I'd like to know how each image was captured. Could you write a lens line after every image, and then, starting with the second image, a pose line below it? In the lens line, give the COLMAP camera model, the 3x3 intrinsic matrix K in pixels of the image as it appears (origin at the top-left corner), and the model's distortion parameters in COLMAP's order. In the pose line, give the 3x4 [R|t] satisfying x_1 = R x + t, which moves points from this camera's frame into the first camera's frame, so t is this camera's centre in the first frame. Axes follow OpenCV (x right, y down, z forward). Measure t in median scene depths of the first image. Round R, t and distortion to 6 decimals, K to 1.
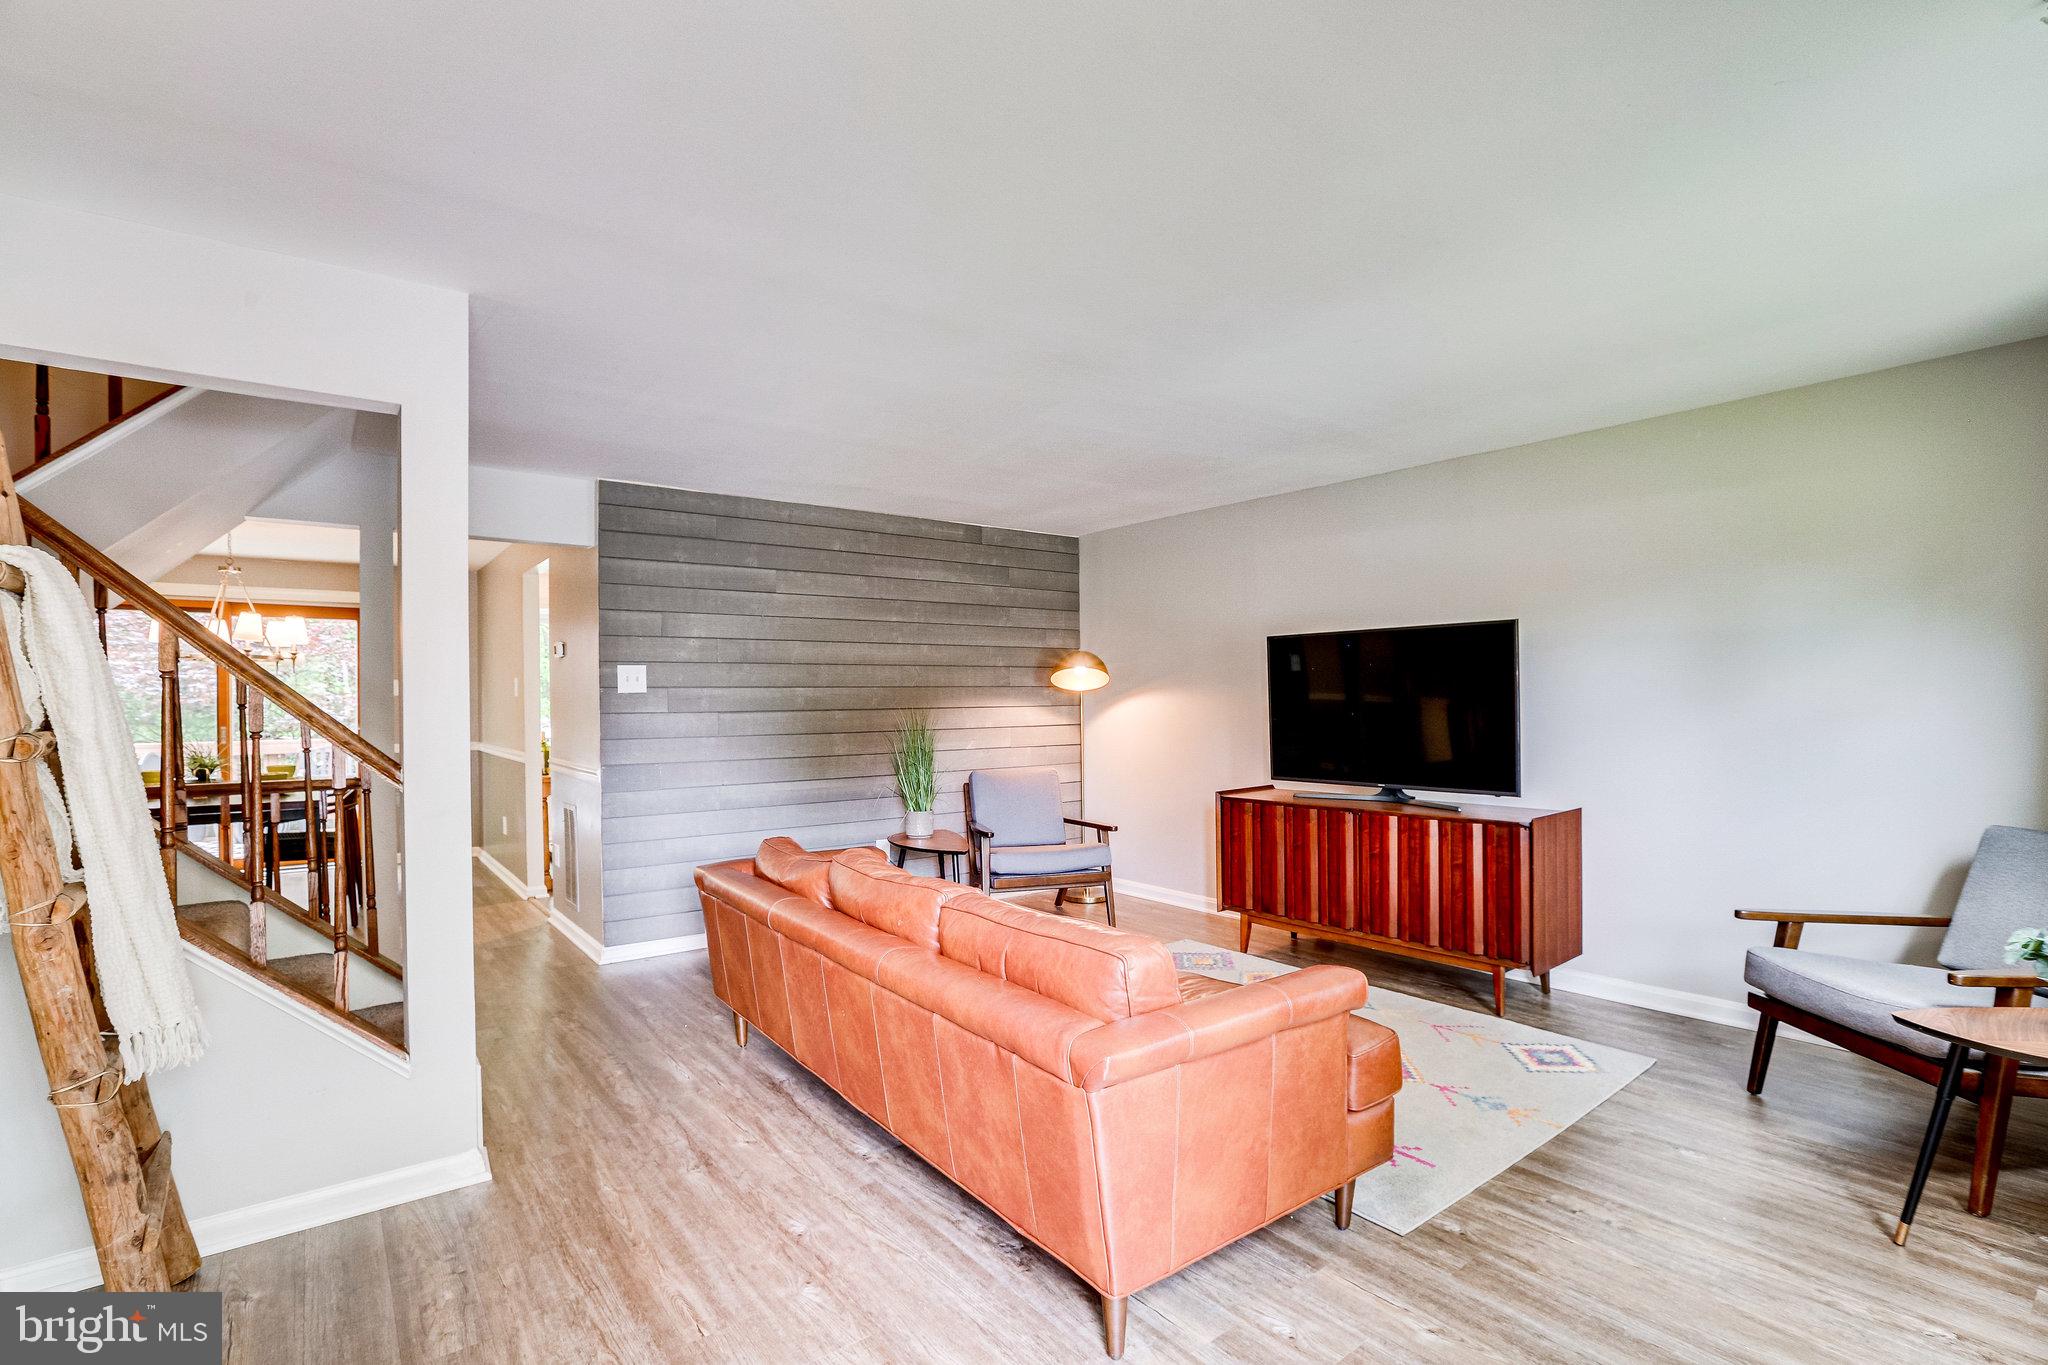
lens RADIAL K [[937.9, 0, 1019.2], [0, 937.9, 688.4], [0, 0, 1]] dist [-0.053357, 0.019548]
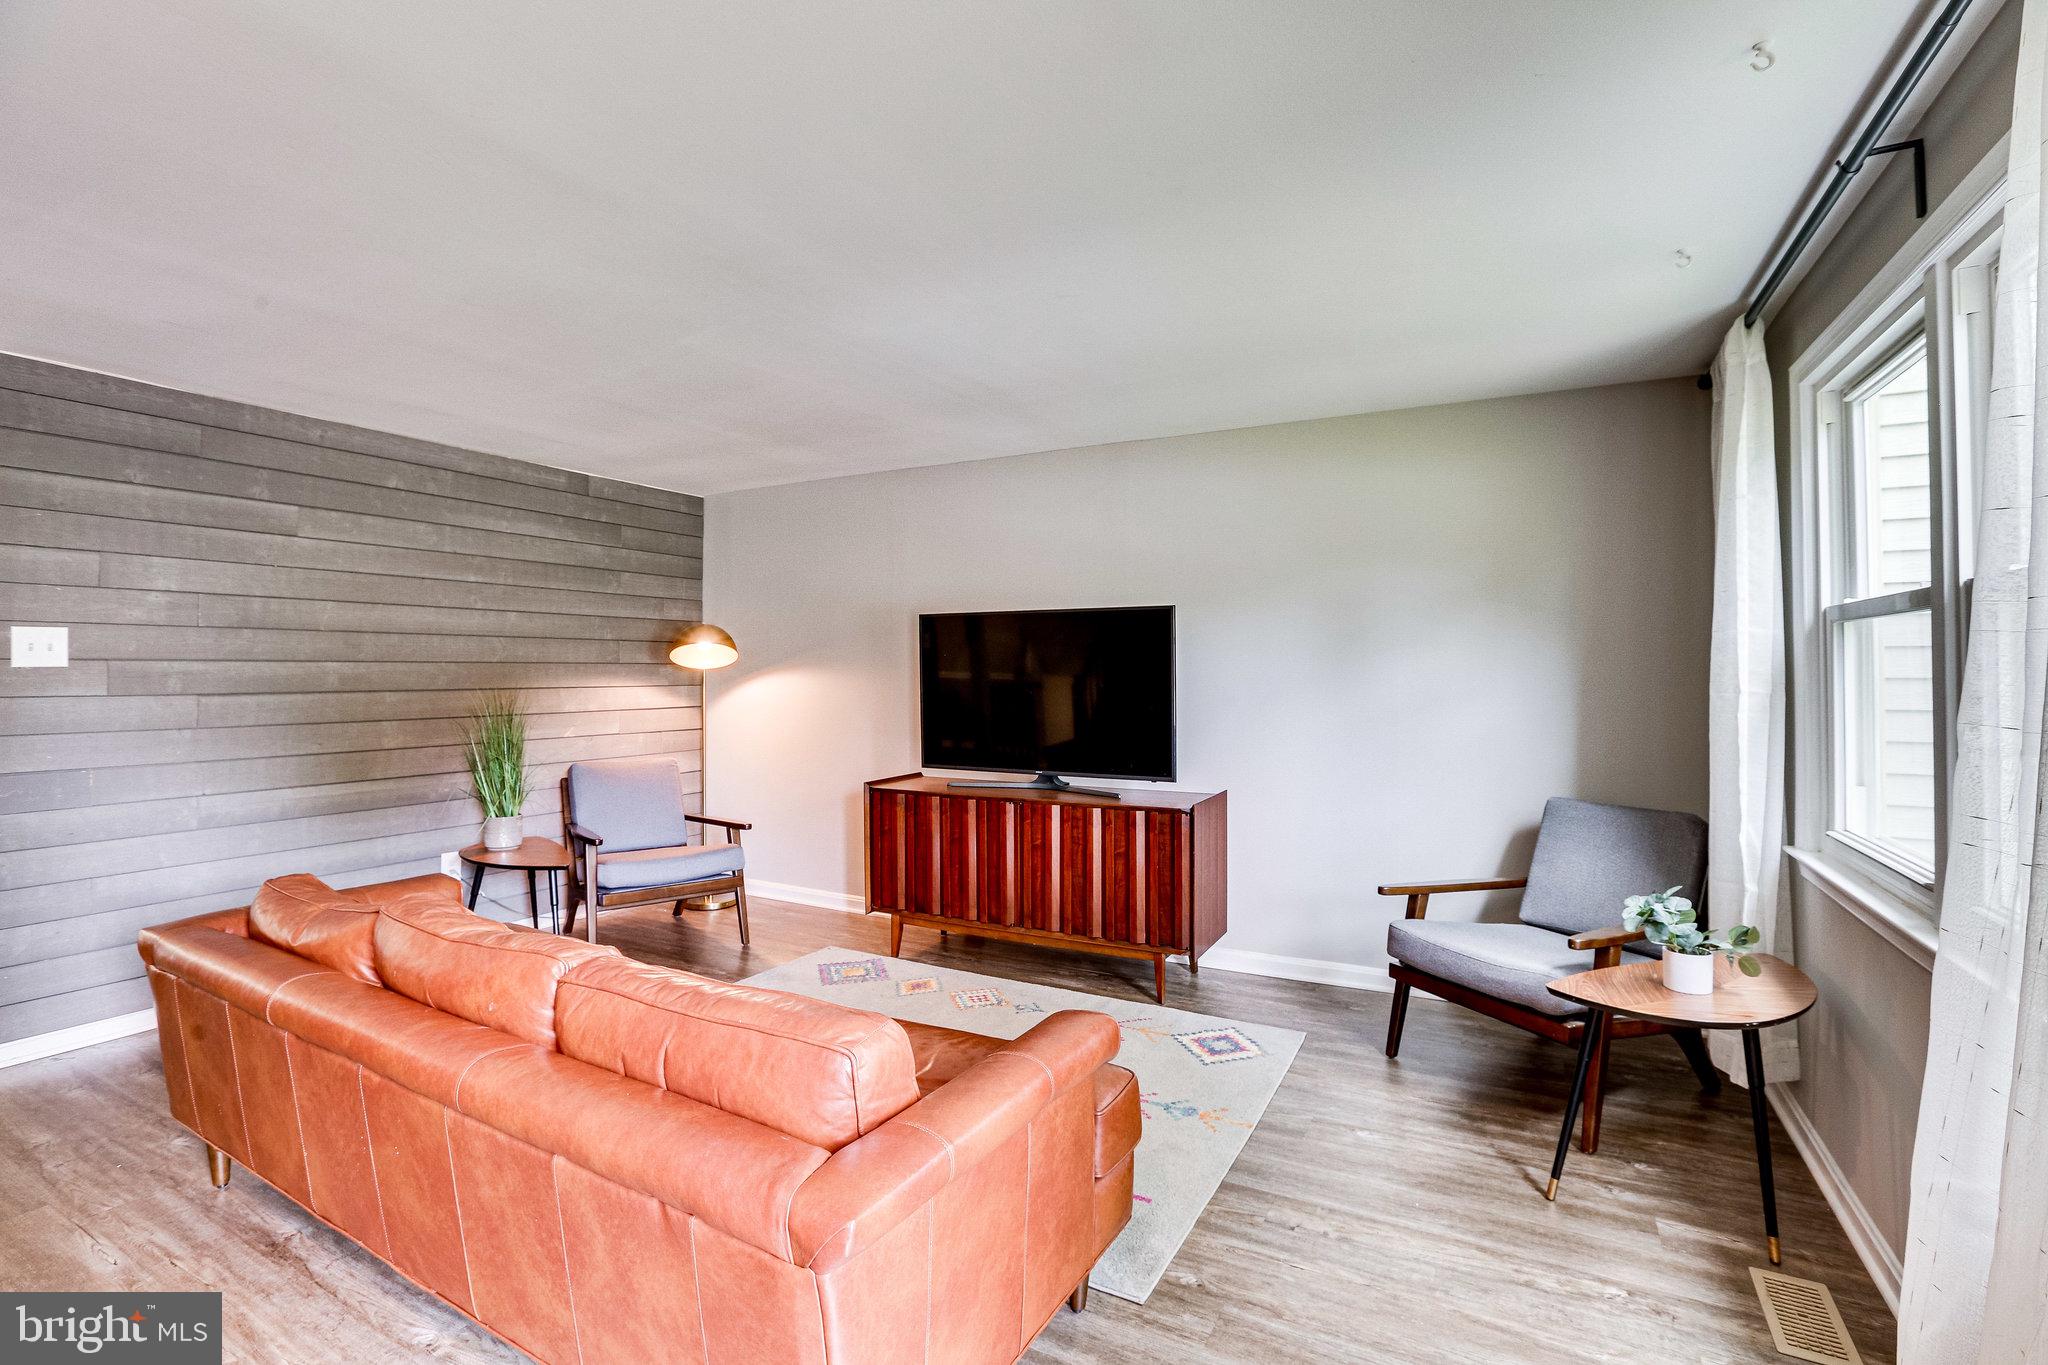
lens RADIAL K [[937.9, 0, 1014.7], [0, 937.9, 655.4], [0, 0, 1]] dist [-0.053357, 0.019548]
pose [[0.917575, 0.017082, 0.397195, -0.021520], [-0.012809, 0.999828, -0.013409, -0.003857], [-0.397355, 0.007216, 0.917636, 0.099329]]
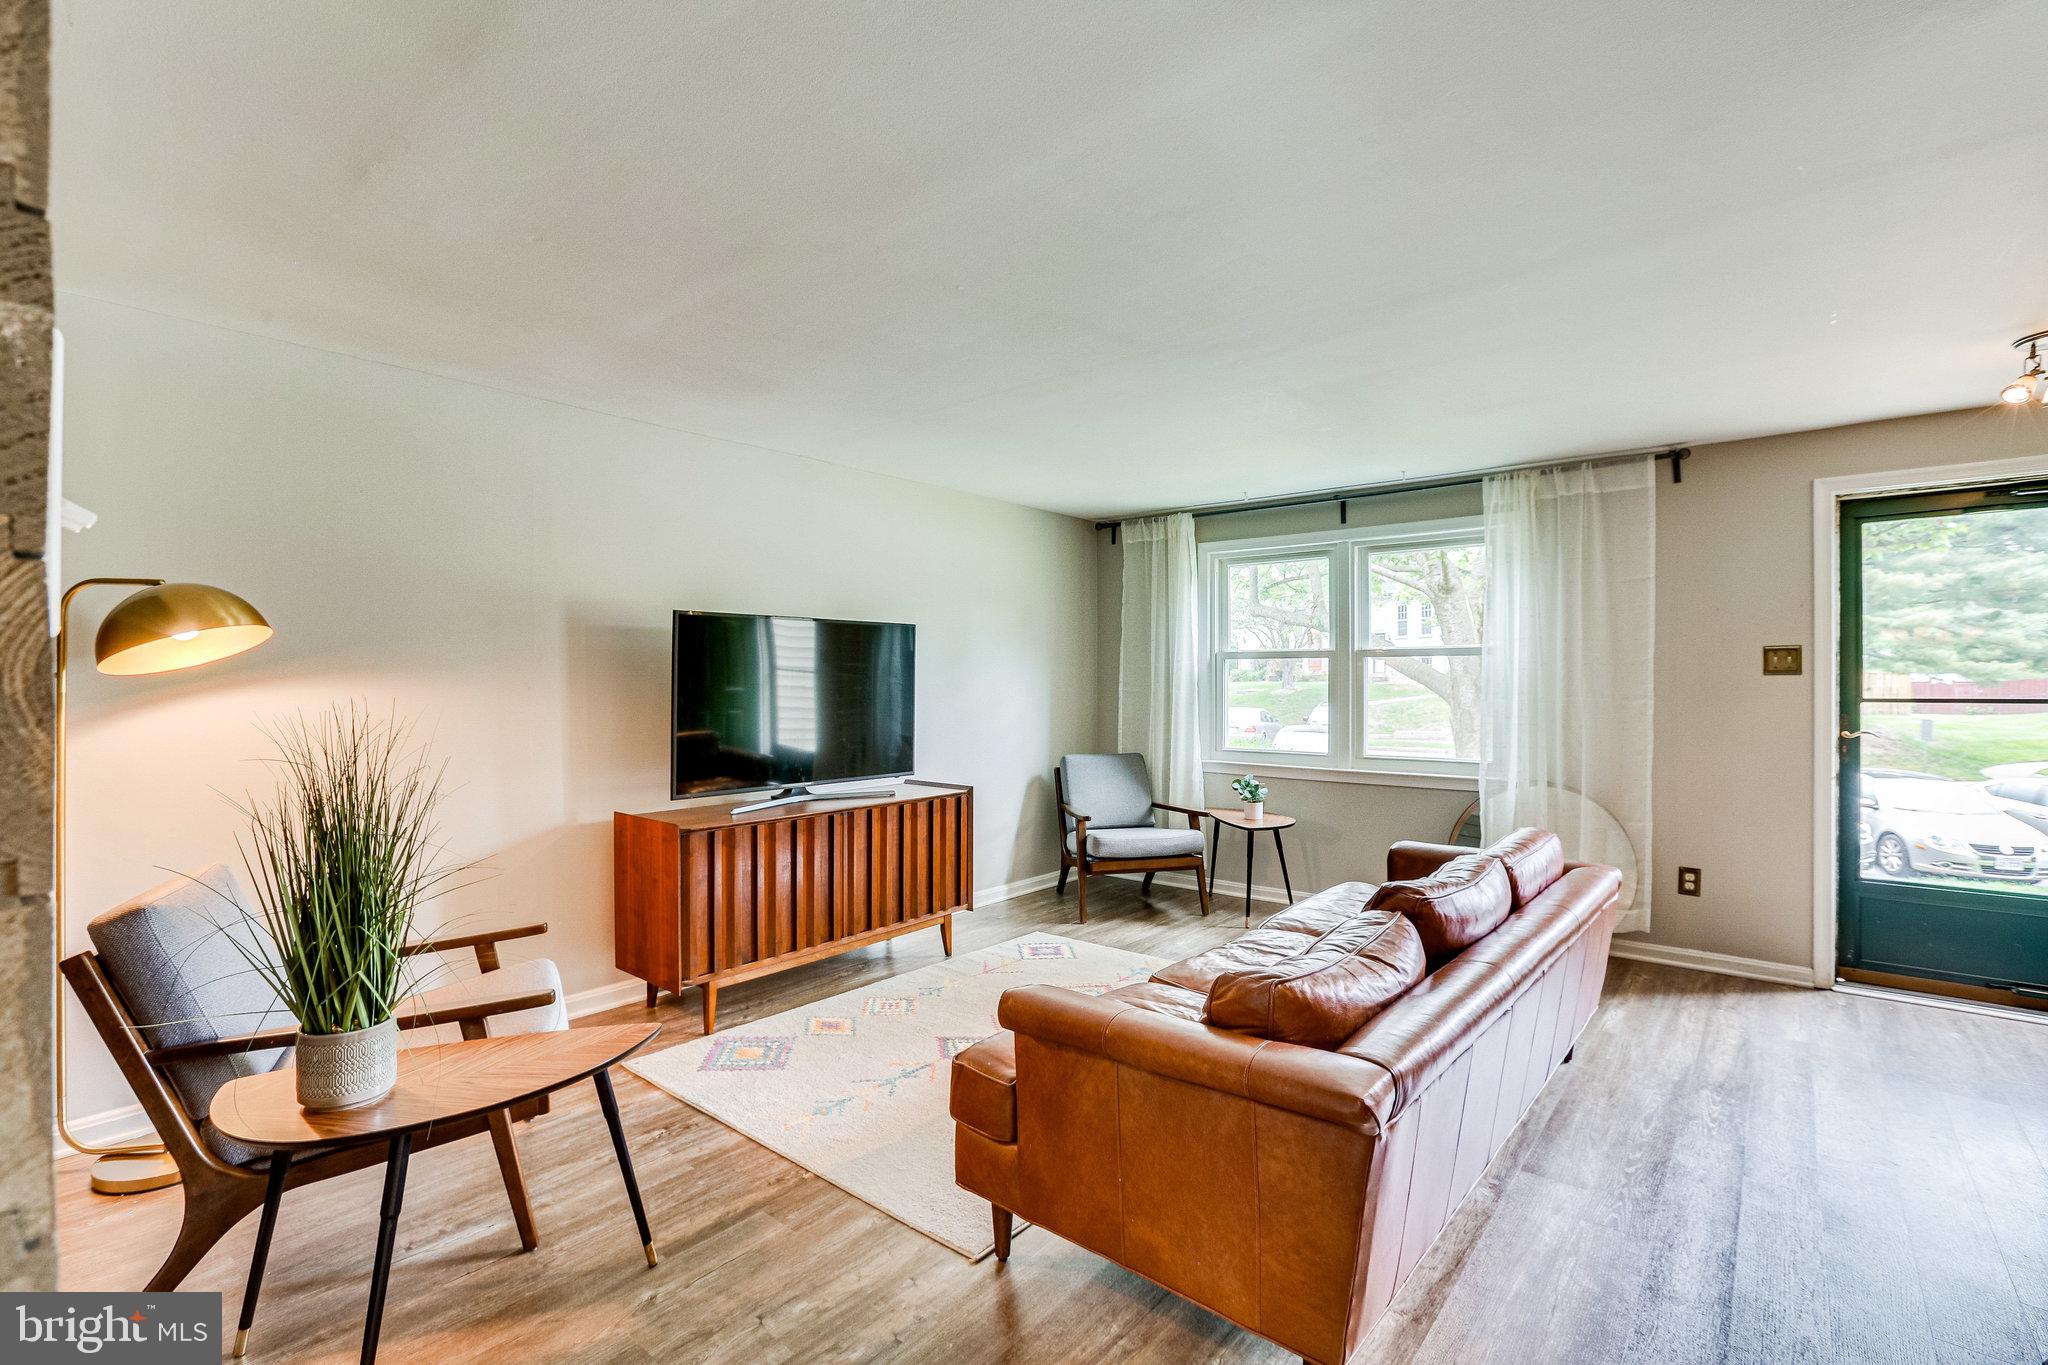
lens RADIAL K [[937.9, 0, 994.1], [0, 937.9, 690.6], [0, 0, 1]] dist [-0.053357, 0.019548]
pose [[-0.195512, 0.002342, 0.980698, -0.529672], [-0.001043, 0.999996, -0.002596, 0.009660], [-0.980701, -0.001531, -0.195509, 0.911126]]
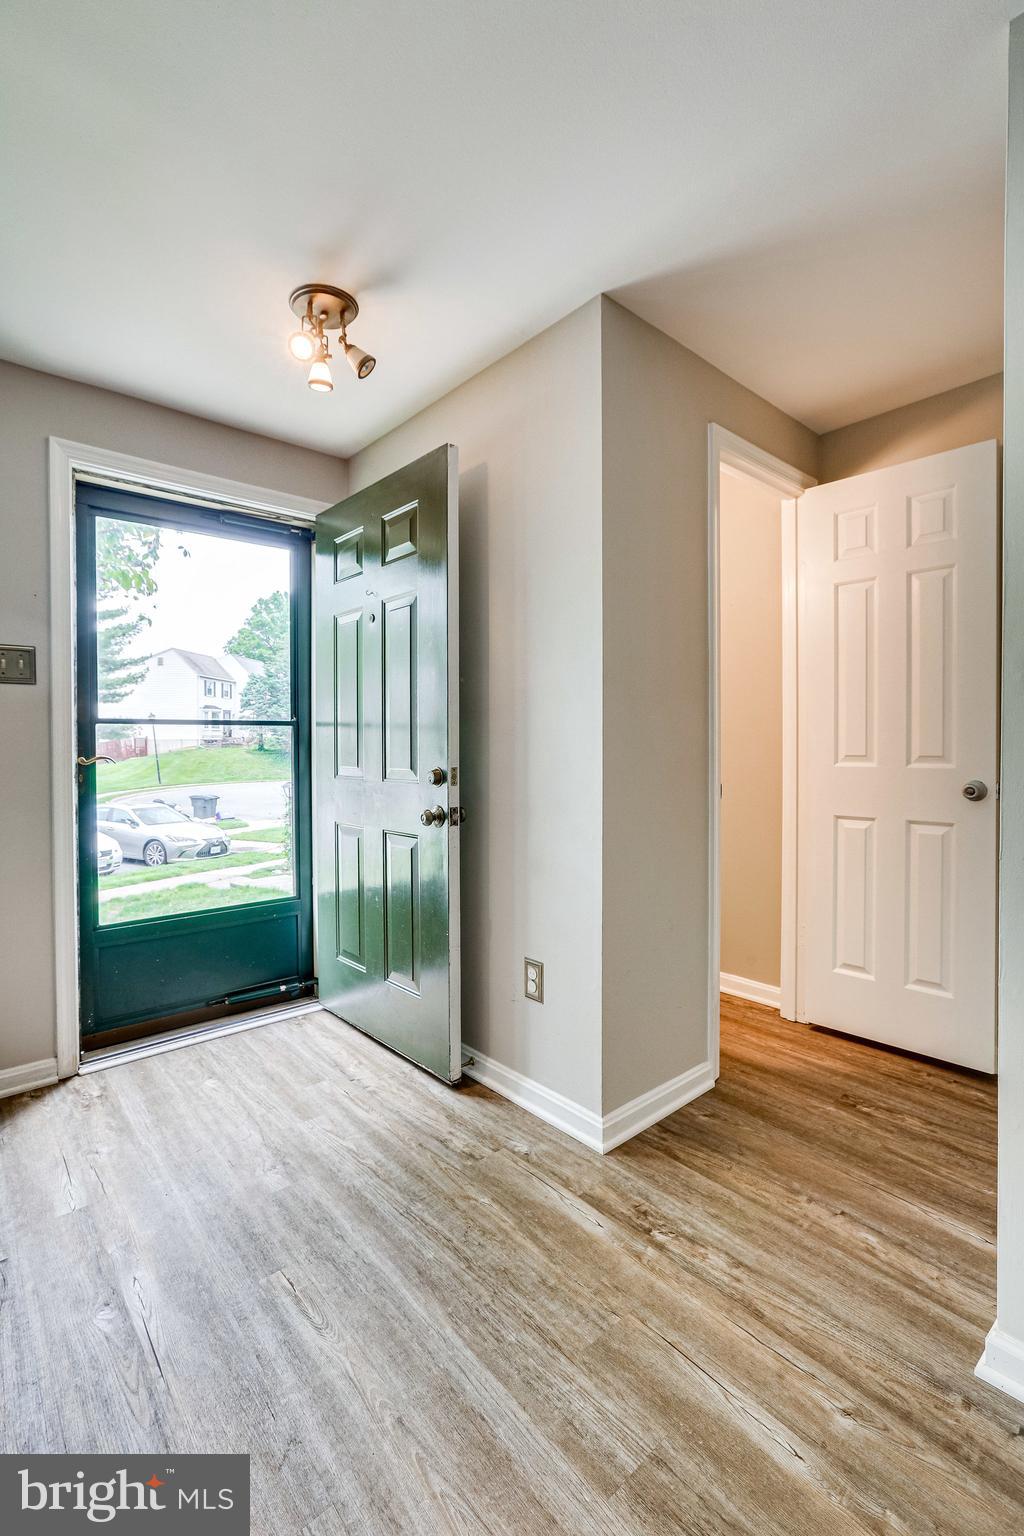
lens RADIAL K [[703.4, 0, 525.6], [0, 703.4, 753.8], [0, 0, 1]] dist [-0.053357, 0.019548]
pose [[-0.998676, 0.012255, -0.049953, -0.192383], [0.012027, 0.999916, 0.004873, 0.041083], [0.050009, 0.004266, -0.998740, 0.541294]]
